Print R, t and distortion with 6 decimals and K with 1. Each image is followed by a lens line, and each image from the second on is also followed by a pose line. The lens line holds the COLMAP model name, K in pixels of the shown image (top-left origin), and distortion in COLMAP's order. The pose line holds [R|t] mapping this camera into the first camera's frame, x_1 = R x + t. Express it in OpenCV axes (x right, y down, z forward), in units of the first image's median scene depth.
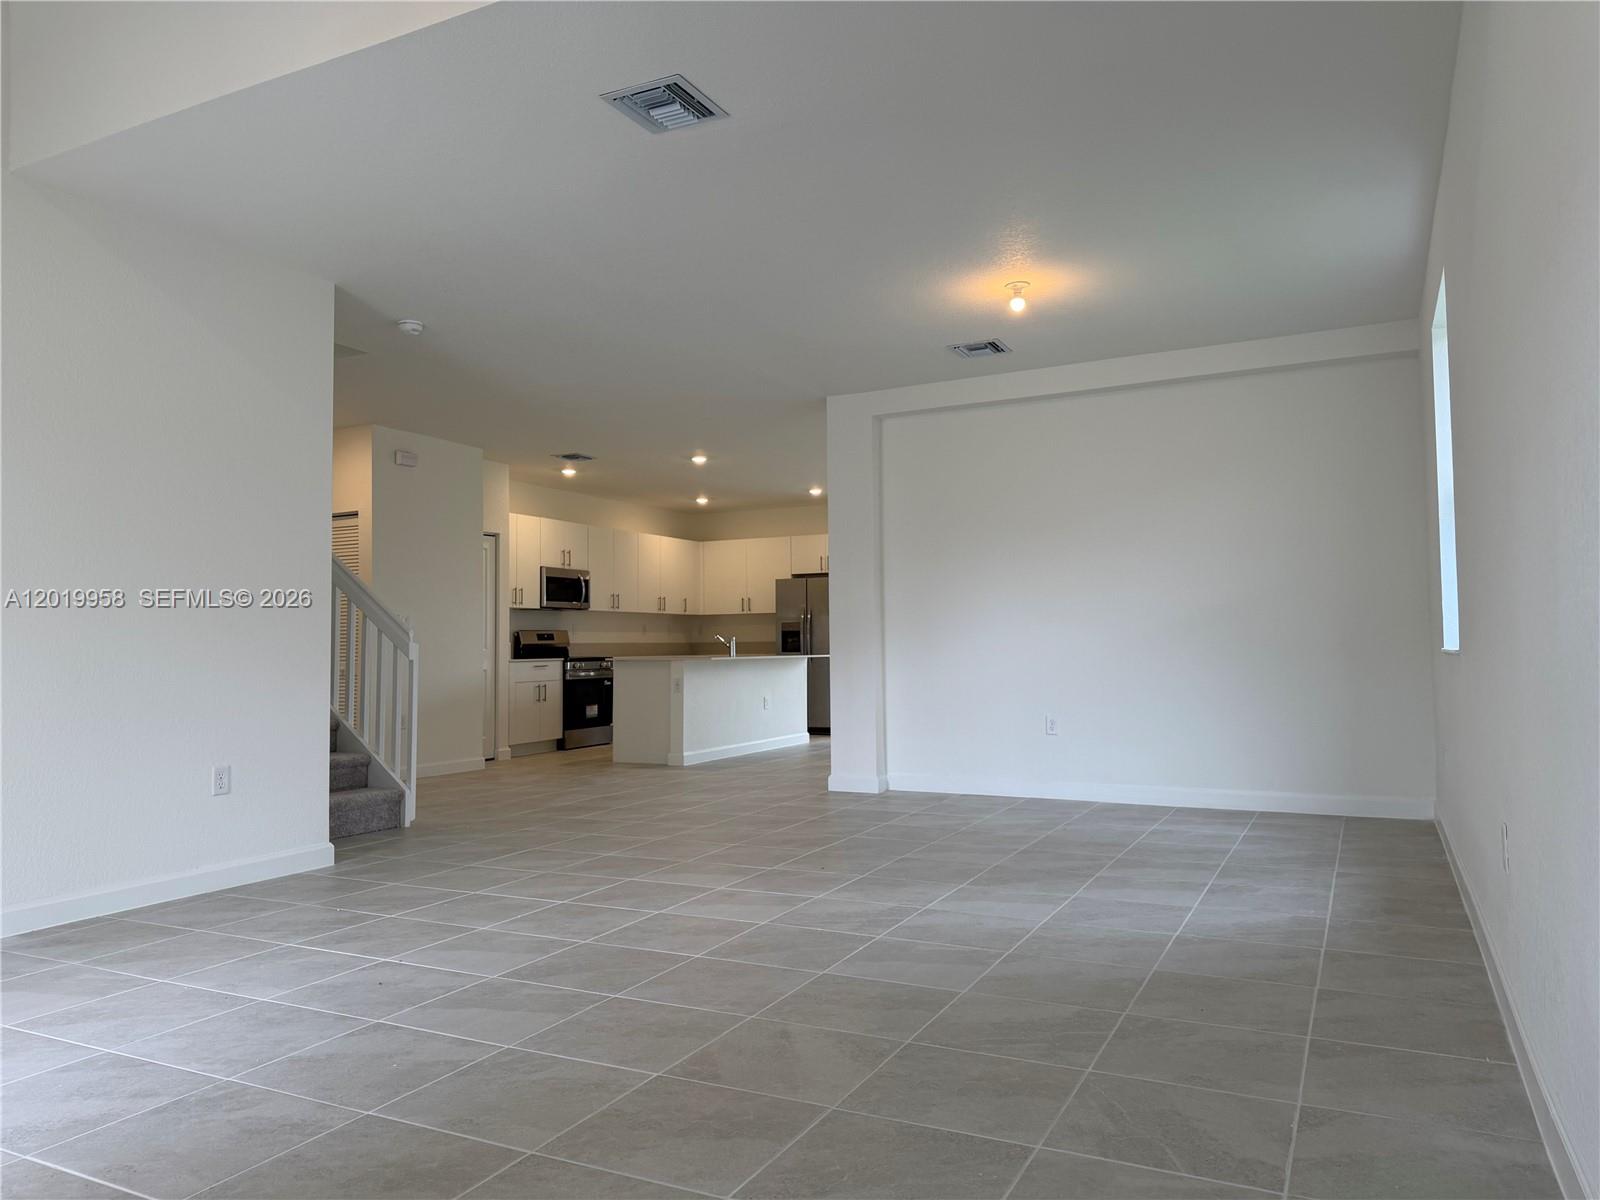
lens RADIAL K [[1125.5, 0, 800.0], [0, 1125.5, 600.0], [0, 0, 1]] dist [0.079526, 0.000240]
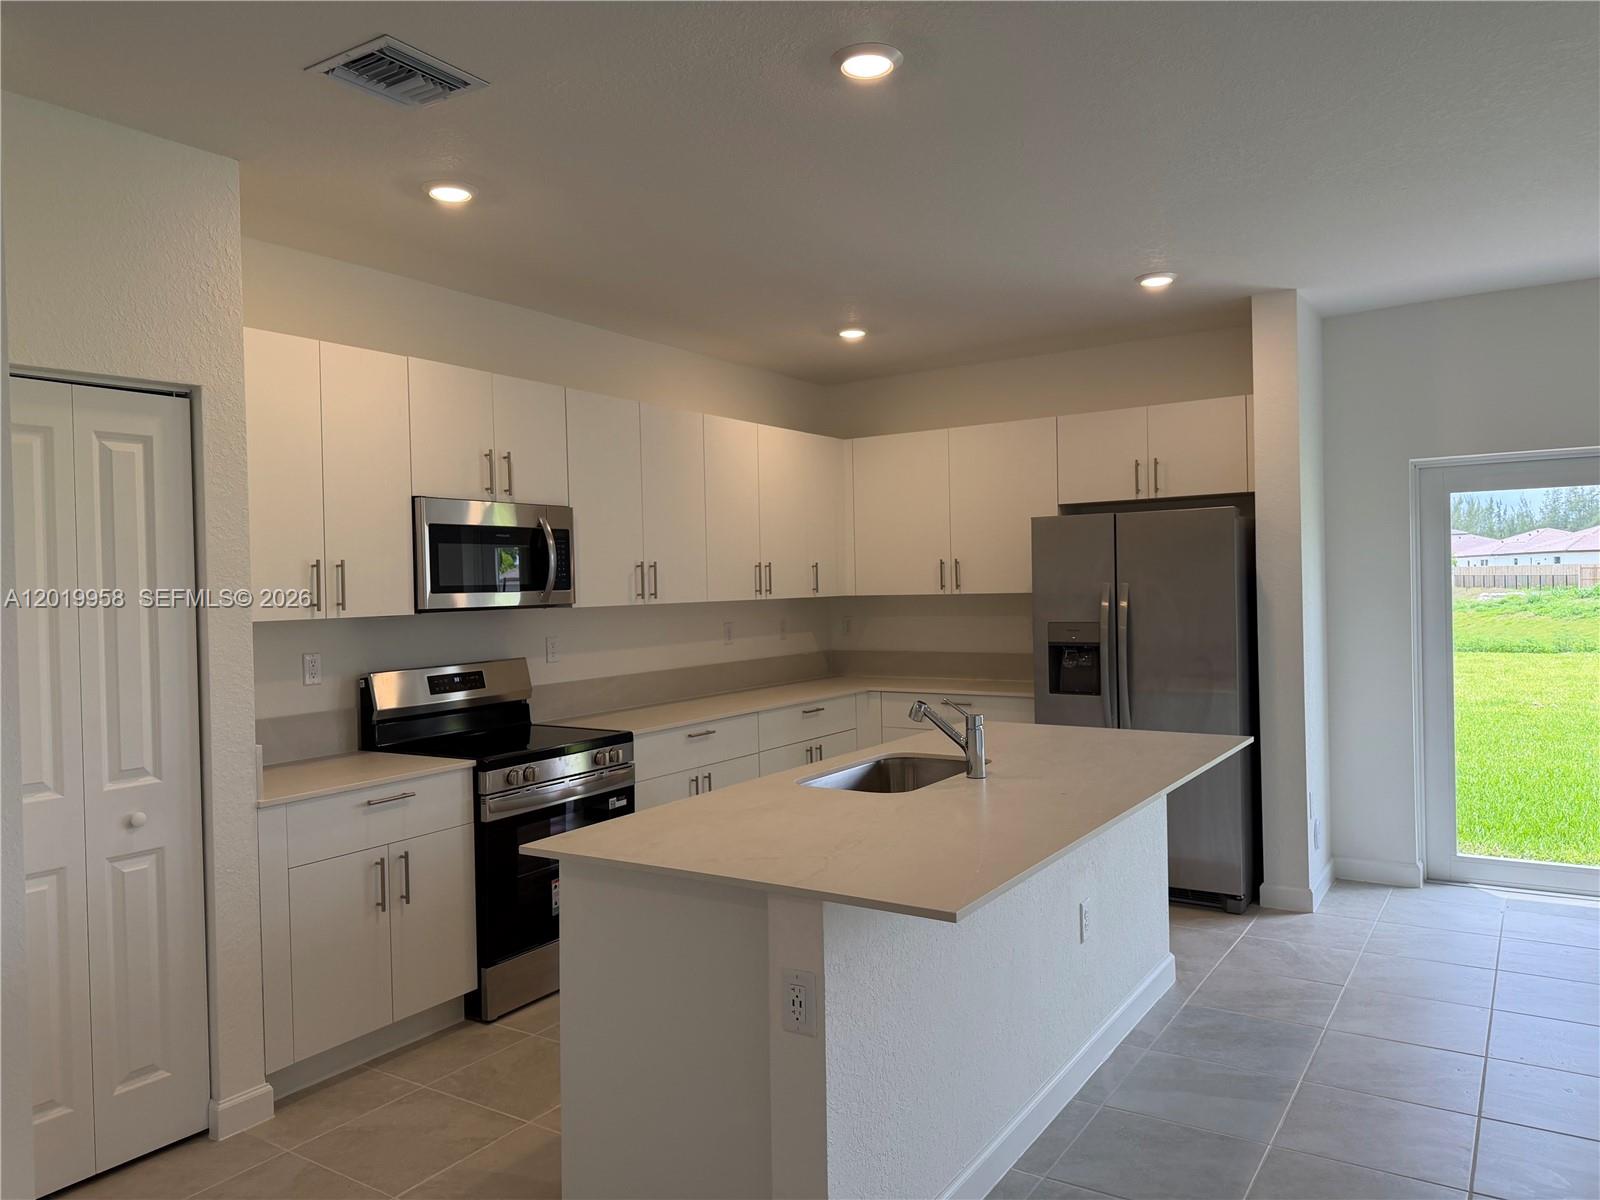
lens RADIAL K [[1126.0, 0, 800.0], [0, 1126.0, 600.0], [0, 0, 1]] dist [0.022868, -0.000736]
pose [[0.993633, -0.012559, -0.111962, -0.067123], [0.018965, 0.998232, 0.056338, -0.014407], [0.111057, -0.058103, 0.992114, 0.638198]]
